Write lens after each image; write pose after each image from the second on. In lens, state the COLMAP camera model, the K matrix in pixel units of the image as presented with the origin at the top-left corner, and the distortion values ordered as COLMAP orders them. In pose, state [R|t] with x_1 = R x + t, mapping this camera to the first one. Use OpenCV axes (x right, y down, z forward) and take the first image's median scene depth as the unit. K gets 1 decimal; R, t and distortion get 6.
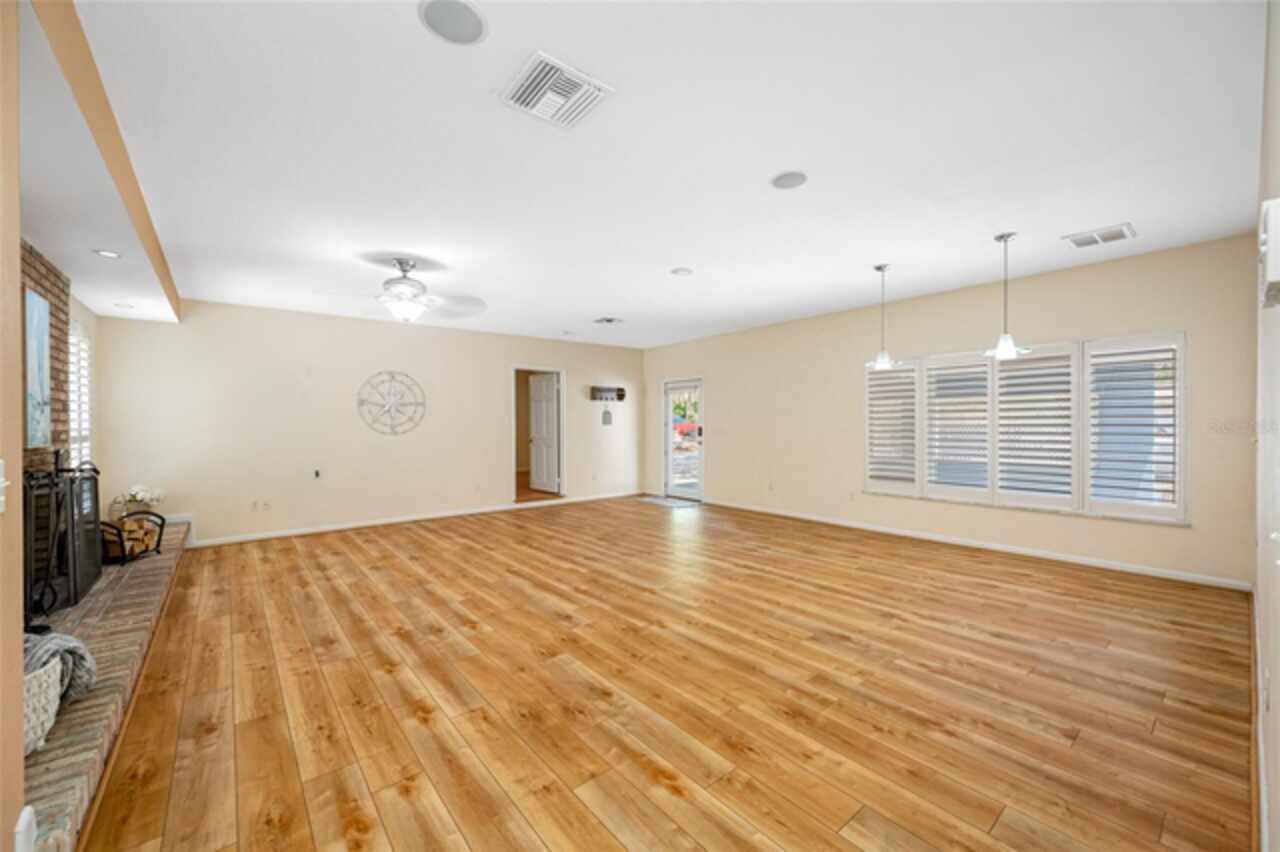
lens RADIAL K [[505.8, 0, 645.4], [0, 505.8, 430.7], [0, 0, 1]] dist [0.001392, -0.000347]
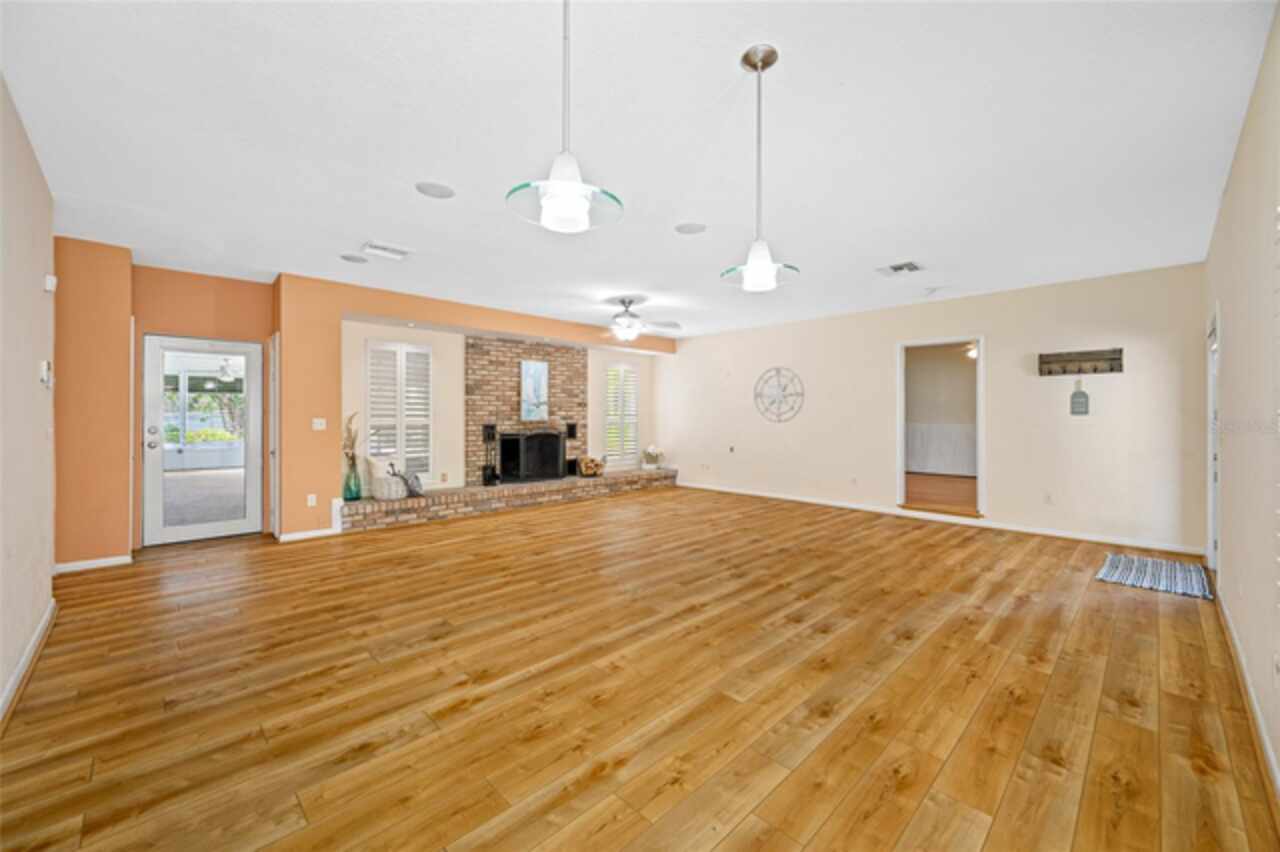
lens RADIAL K [[505.8, 0, 645.6], [0, 505.8, 407.2], [0, 0, 1]] dist [0.001392, -0.000347]
pose [[0.087277, -0.009306, -0.996141, 1.191927], [-0.017270, 0.999792, -0.010854, -0.014283], [0.996034, 0.018150, 0.087098, 1.131978]]
